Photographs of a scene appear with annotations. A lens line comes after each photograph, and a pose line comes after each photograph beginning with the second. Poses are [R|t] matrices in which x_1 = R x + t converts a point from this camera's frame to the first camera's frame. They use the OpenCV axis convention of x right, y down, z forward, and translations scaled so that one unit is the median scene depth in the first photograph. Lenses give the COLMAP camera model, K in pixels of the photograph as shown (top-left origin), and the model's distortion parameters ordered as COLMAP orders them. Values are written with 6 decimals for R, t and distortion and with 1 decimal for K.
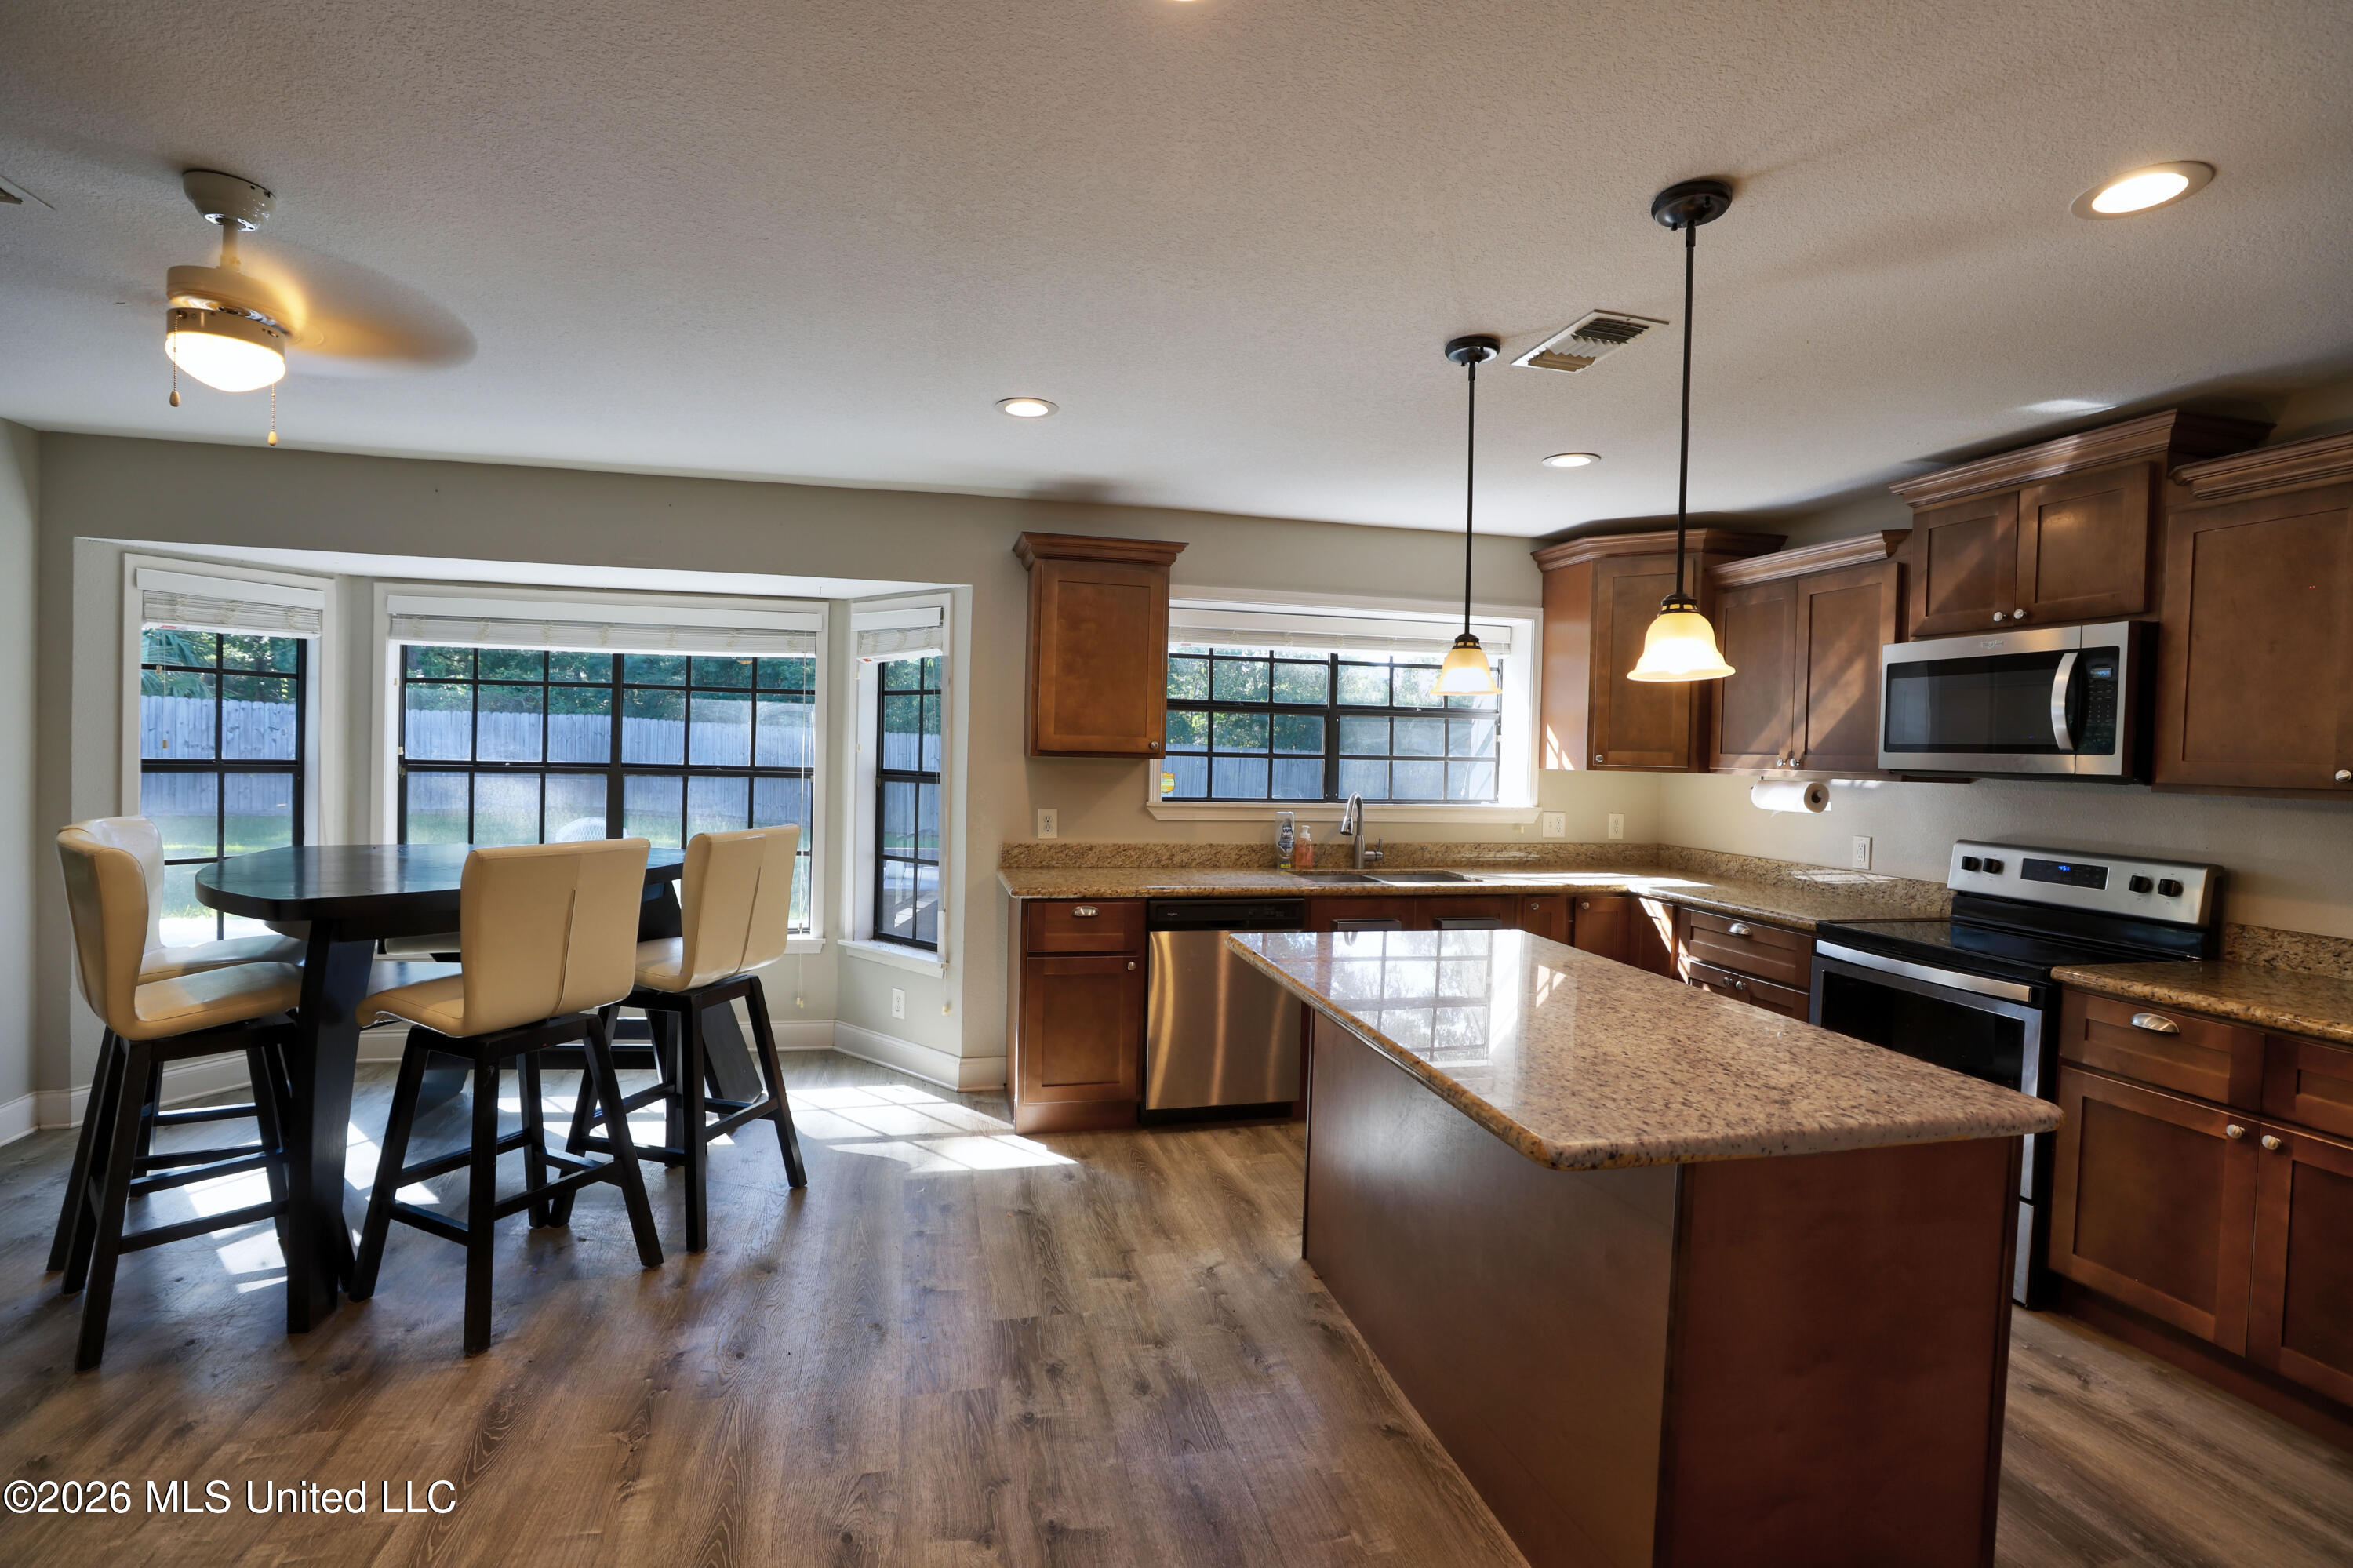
lens RADIAL K [[1080.0, 0, 1173.5], [0, 1080.0, 777.1], [0, 0, 1]] dist [-0.045778, 0.013926]
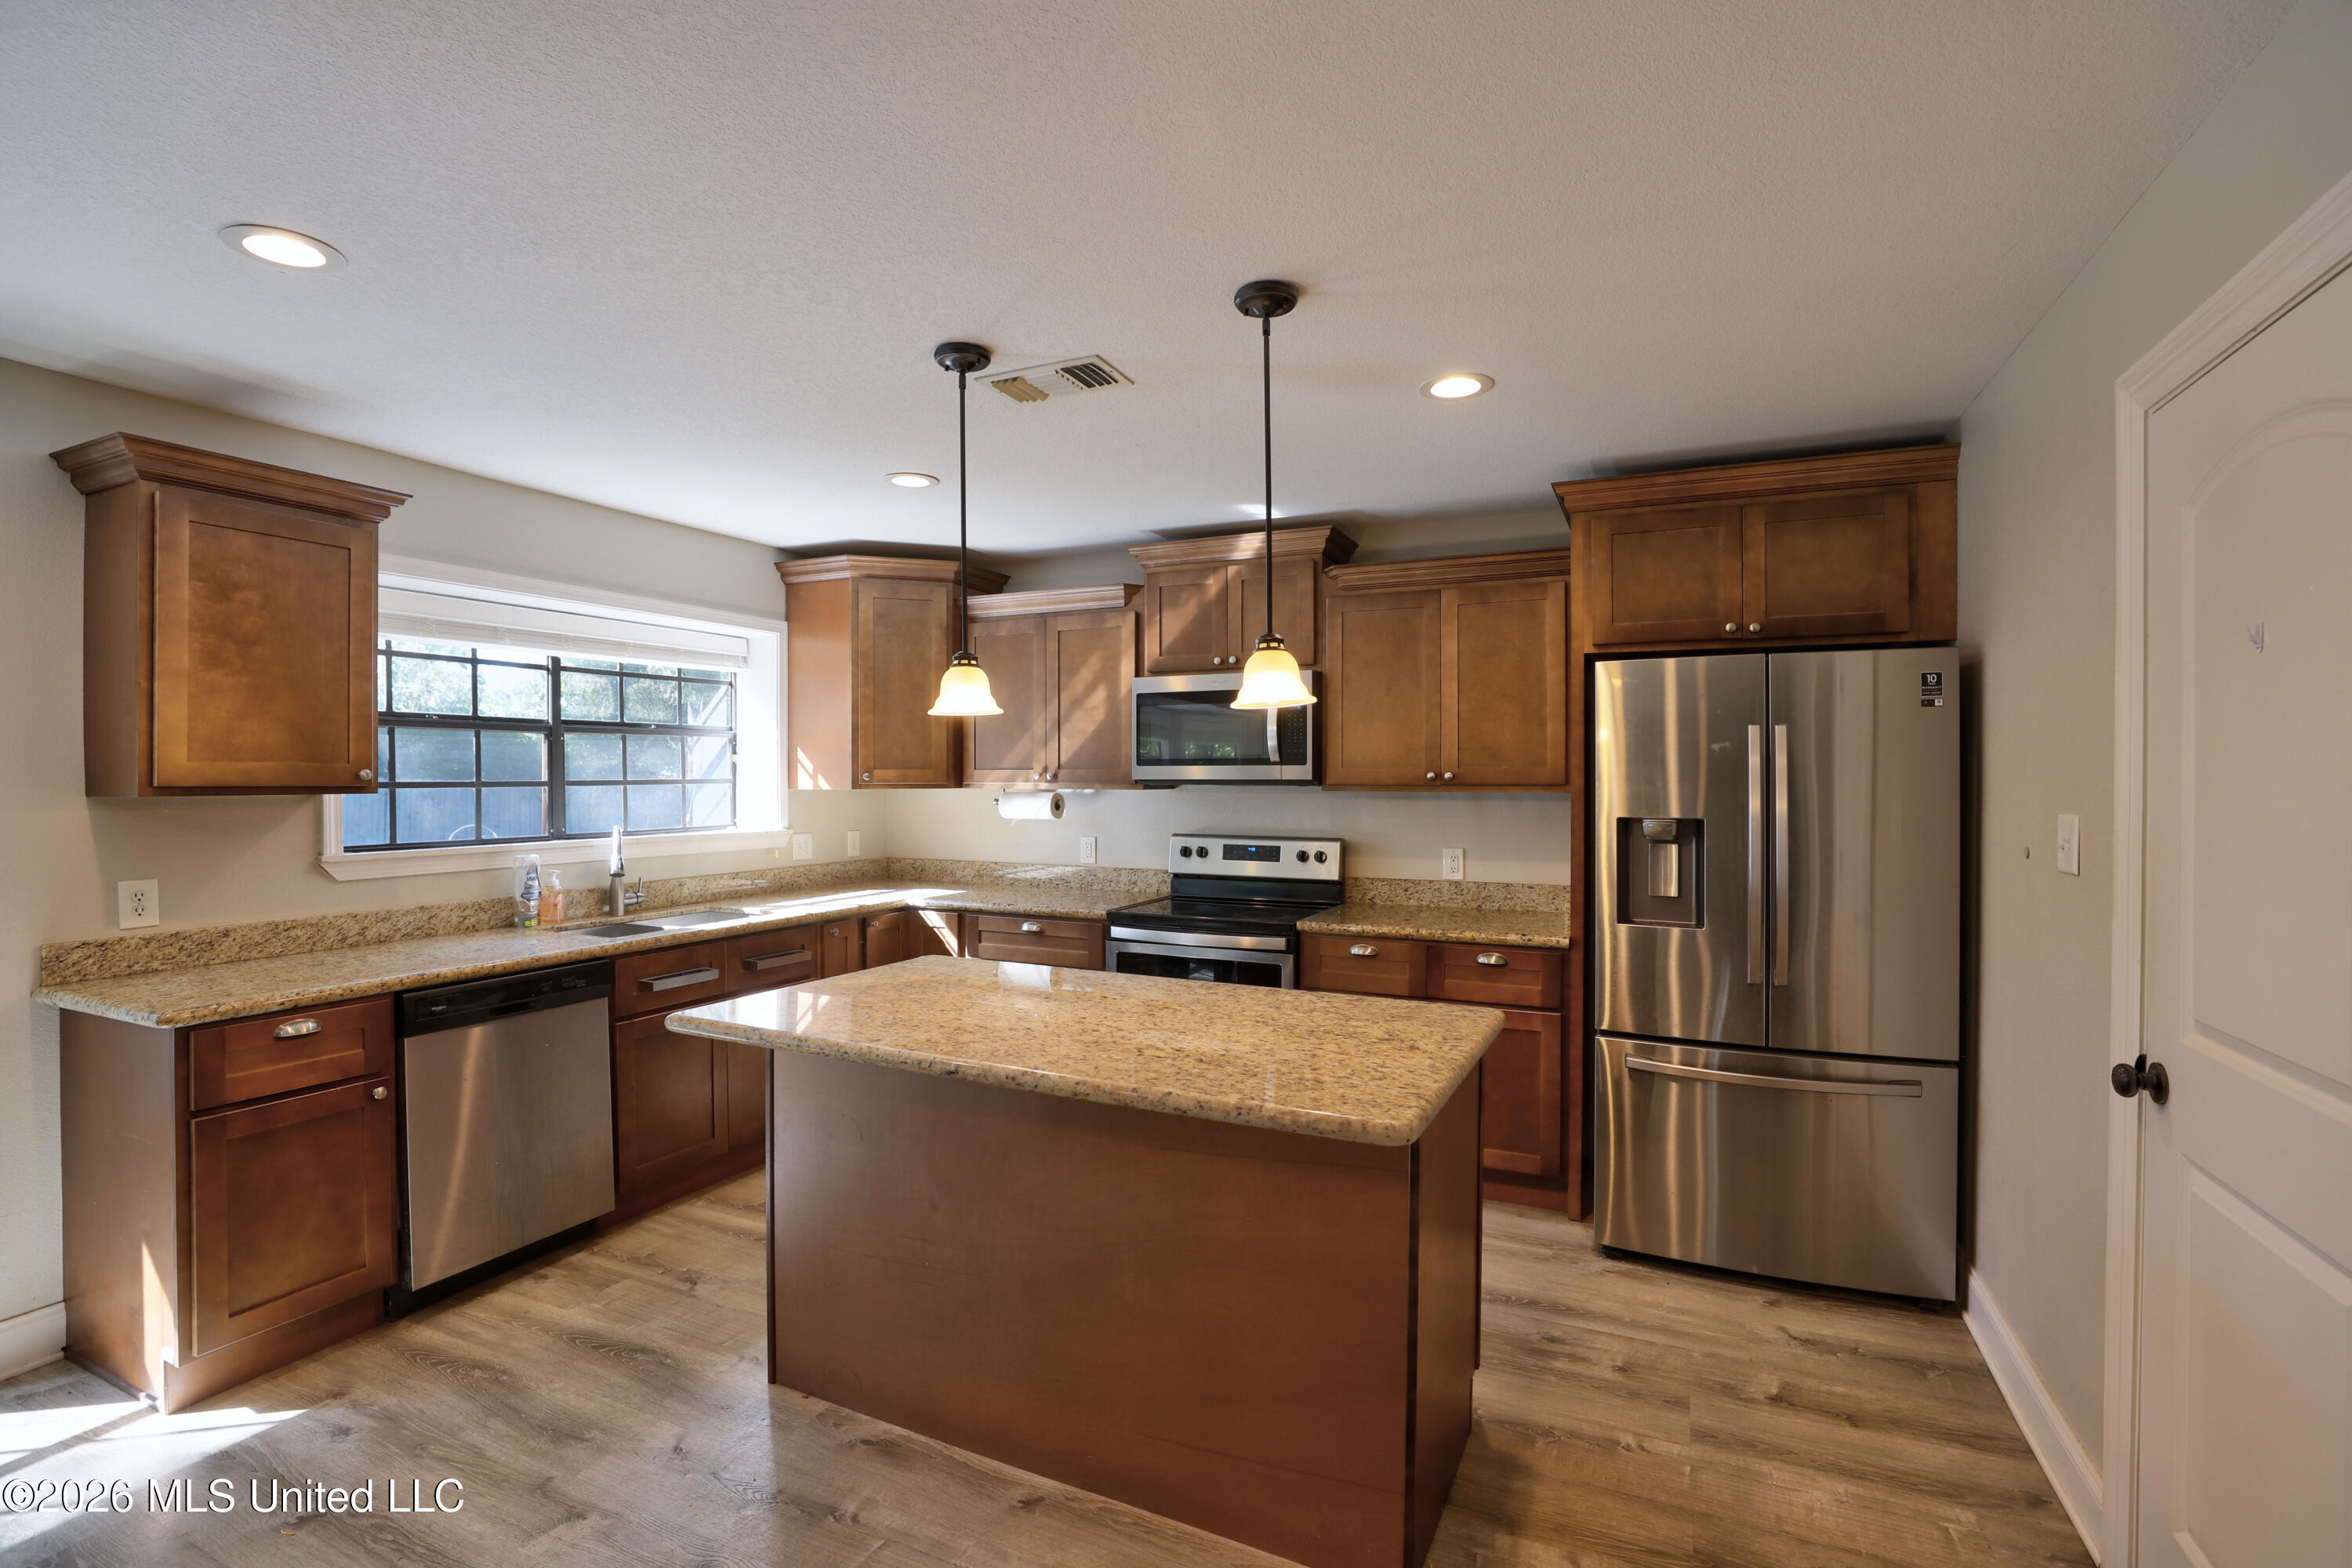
lens RADIAL K [[1074.1, 0, 1174.0], [0, 1074.1, 778.1], [0, 0, 1]] dist [-0.046991, 0.013582]
pose [[0.625206, -0.026049, 0.780025, -0.243017], [0.036422, 0.999328, 0.004180, -0.011868], [-0.779609, 0.025796, 0.625735, 0.176368]]
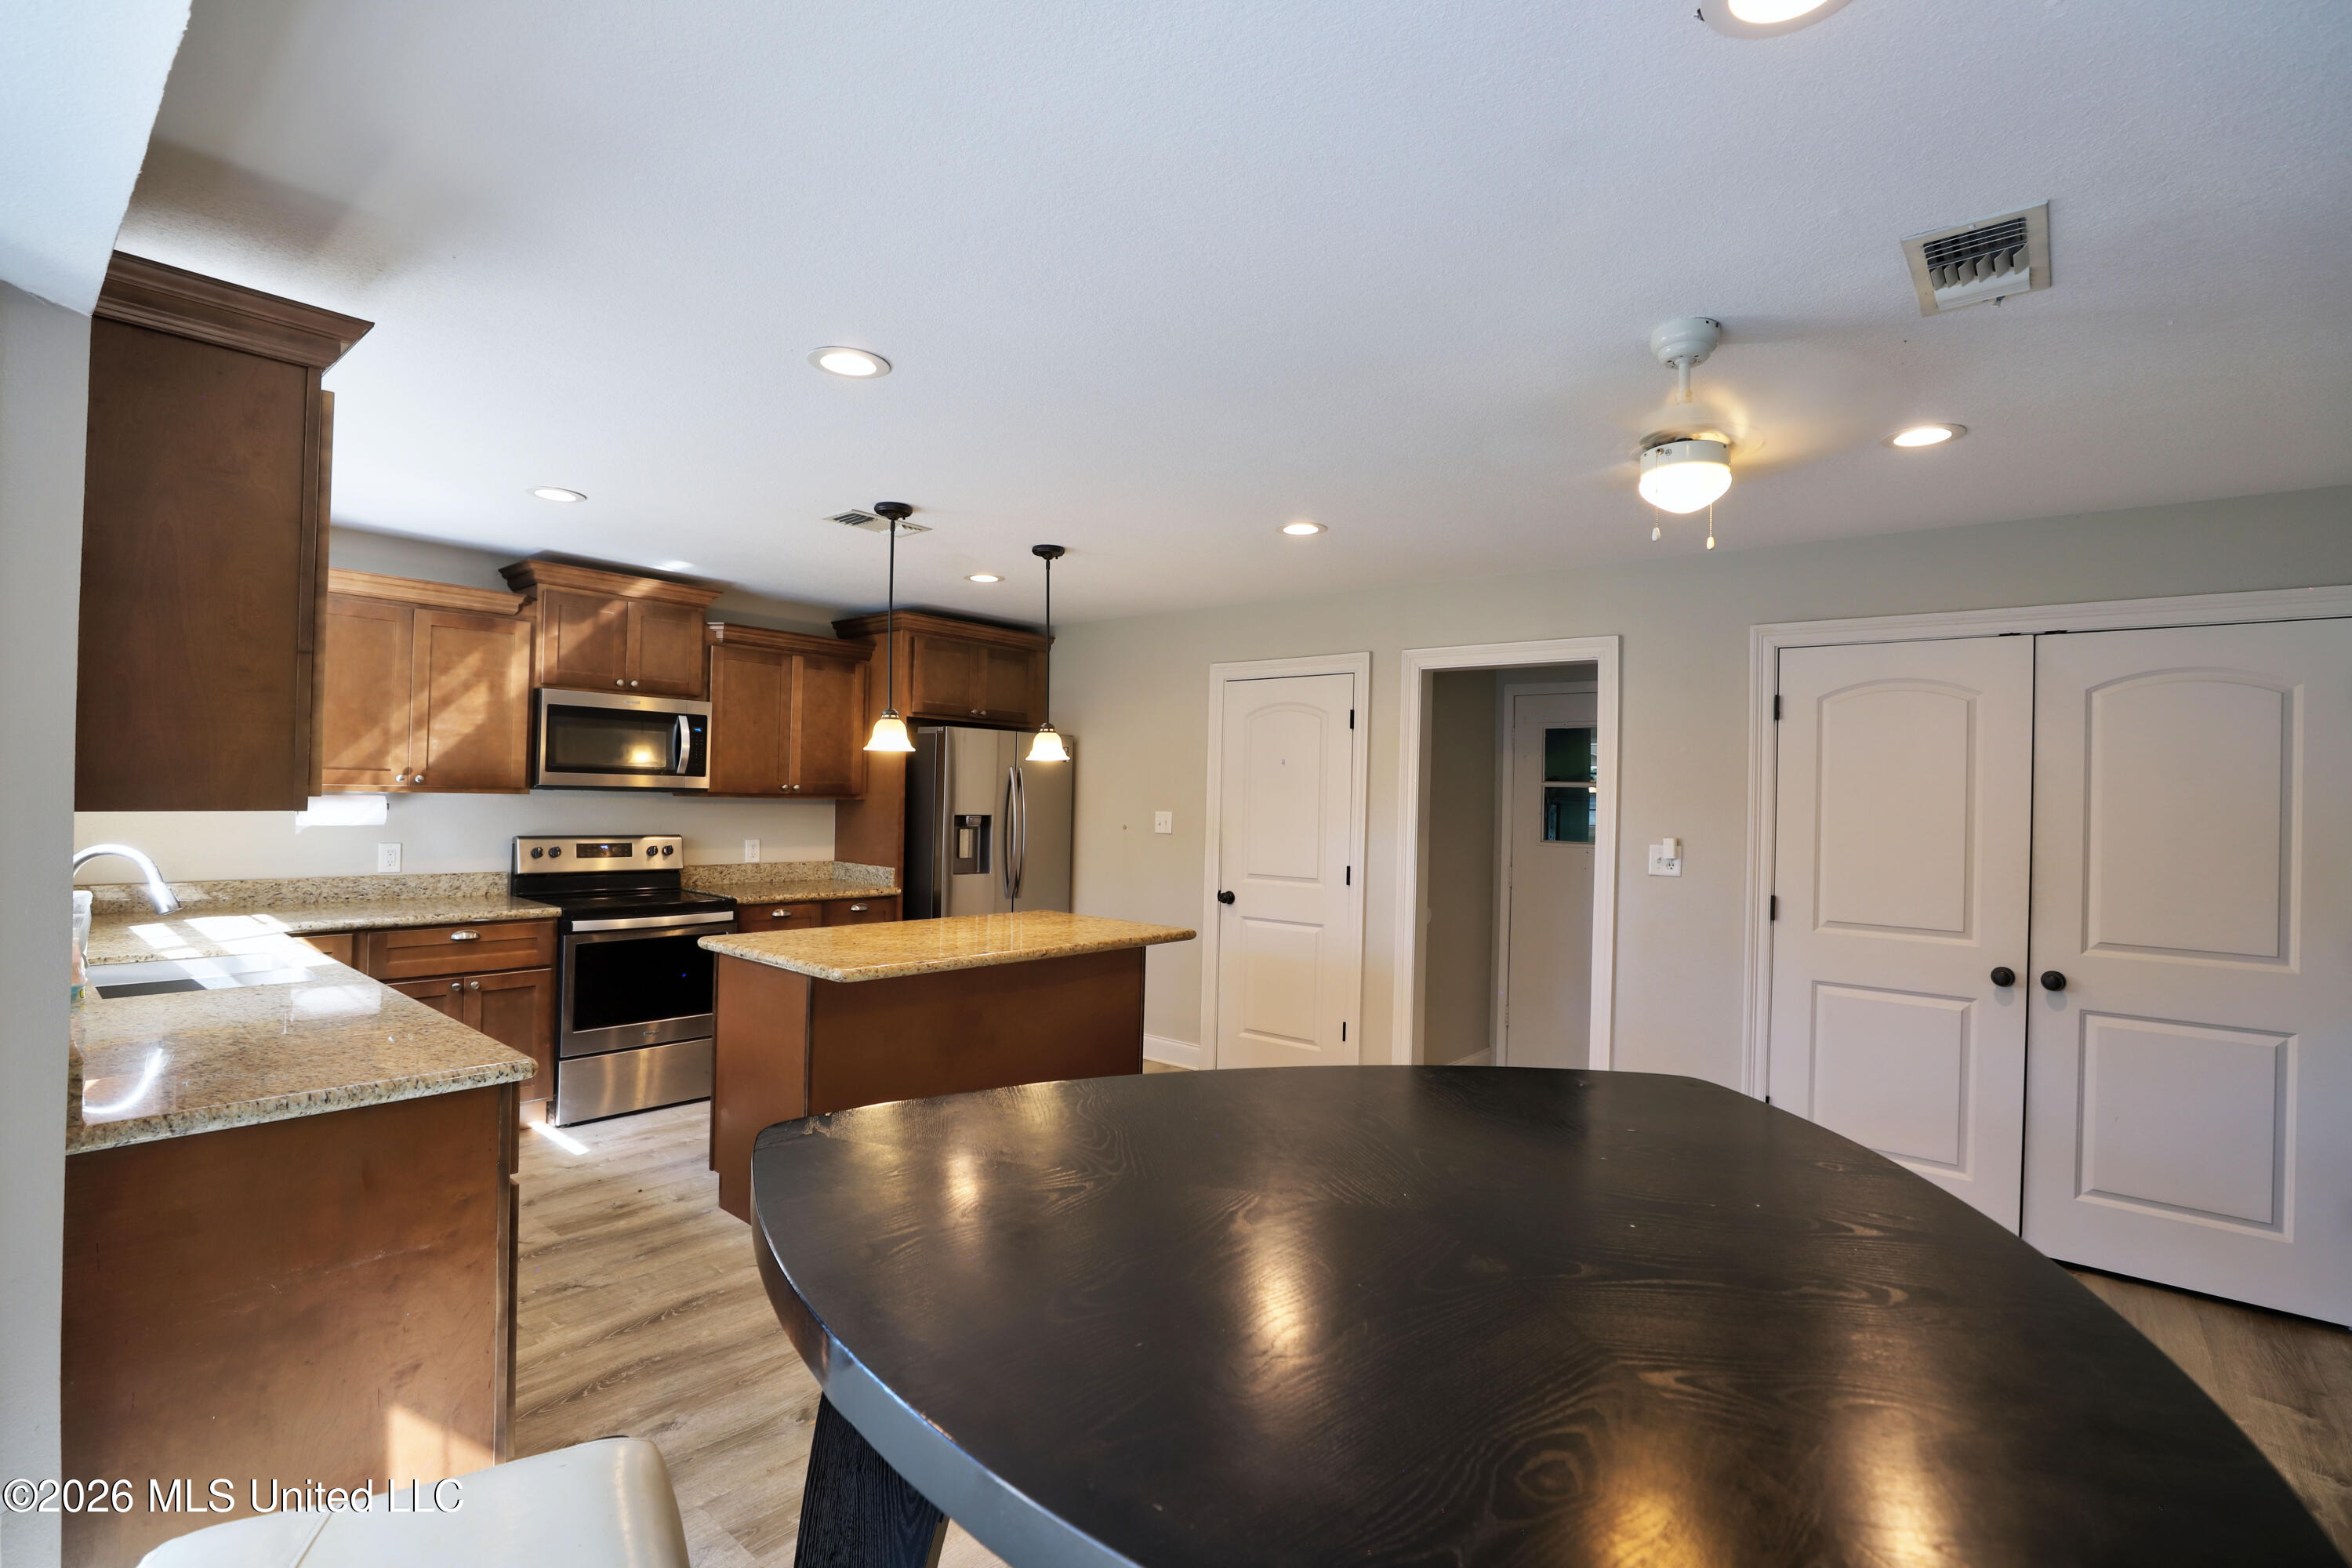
lens RADIAL K [[1074.1, 0, 1174.0], [0, 1074.1, 778.1], [0, 0, 1]] dist [-0.046991, 0.013582]
pose [[-0.592815, -0.026836, 0.804891, -0.743984], [-0.017637, 0.999638, 0.020339, -0.050387], [-0.805145, -0.002138, -0.593074, 1.043744]]
